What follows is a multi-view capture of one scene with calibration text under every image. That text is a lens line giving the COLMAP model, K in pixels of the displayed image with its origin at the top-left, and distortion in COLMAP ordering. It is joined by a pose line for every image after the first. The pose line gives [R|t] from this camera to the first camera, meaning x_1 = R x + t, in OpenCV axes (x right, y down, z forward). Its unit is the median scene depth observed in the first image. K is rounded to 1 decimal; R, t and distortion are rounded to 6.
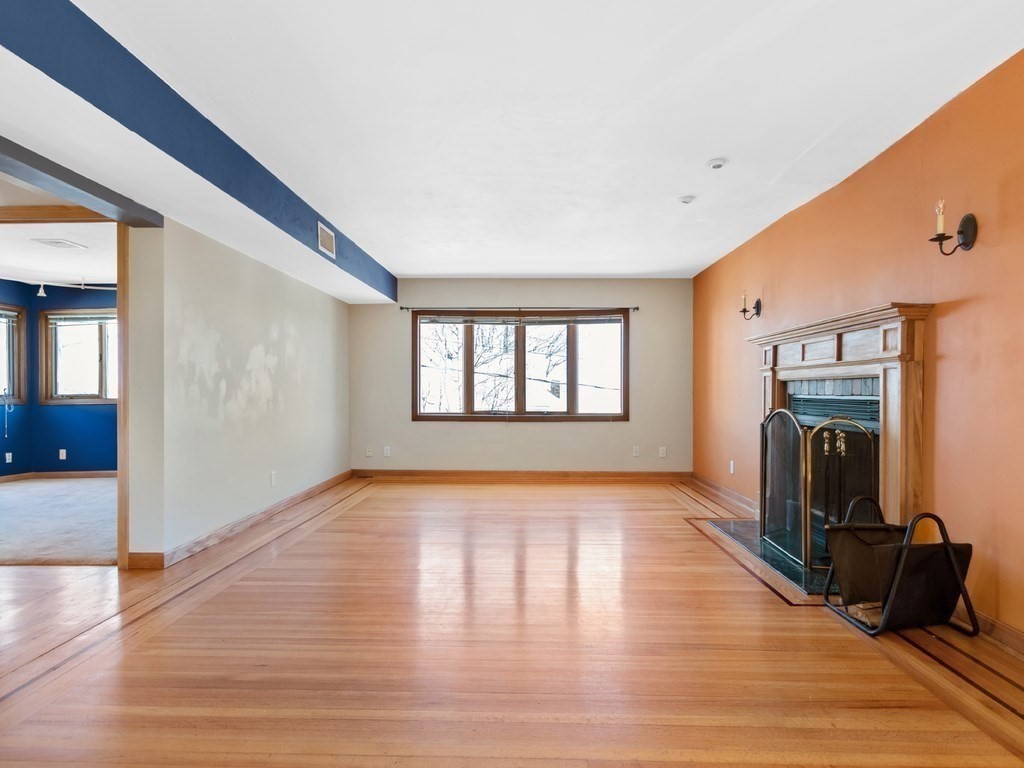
lens RADIAL K [[506.1, 0, 515.4], [0, 506.1, 392.3], [0, 0, 1]] dist [0.002214, 0.000152]
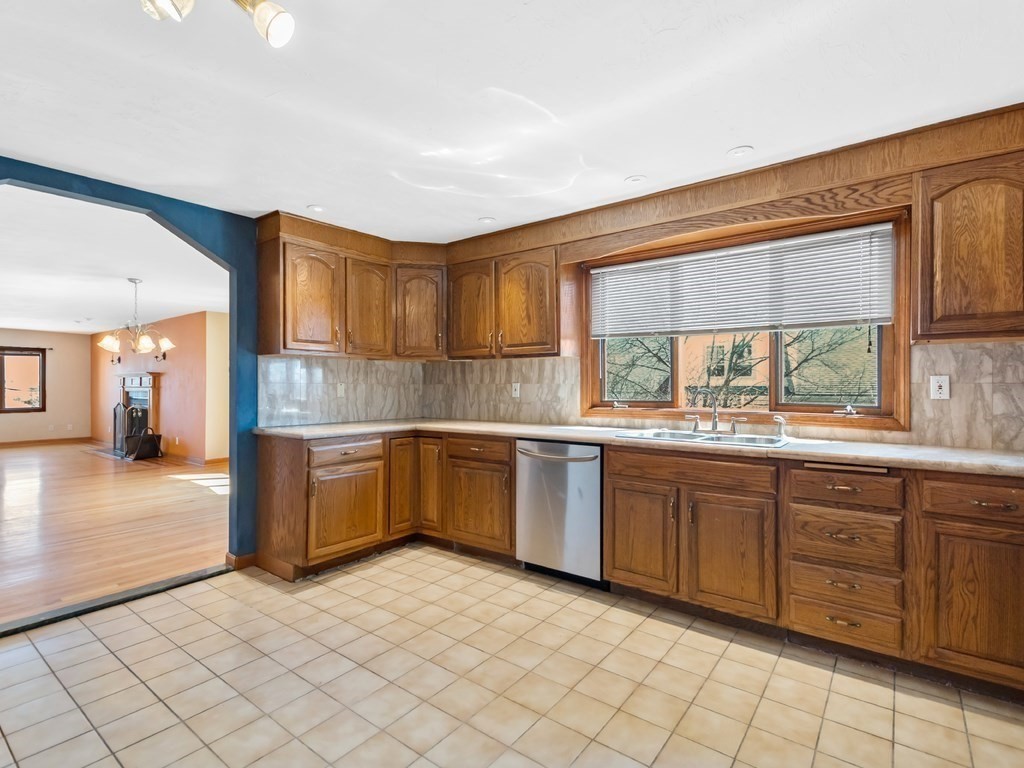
lens RADIAL K [[506.1, 0, 513.6], [0, 506.1, 389.9], [0, 0, 1]] dist [0.002214, 0.000152]
pose [[0.559650, -0.006834, 0.828701, -0.505975], [-0.000452, 0.999963, 0.008552, -0.053611], [-0.828729, -0.005161, 0.559627, -2.069903]]
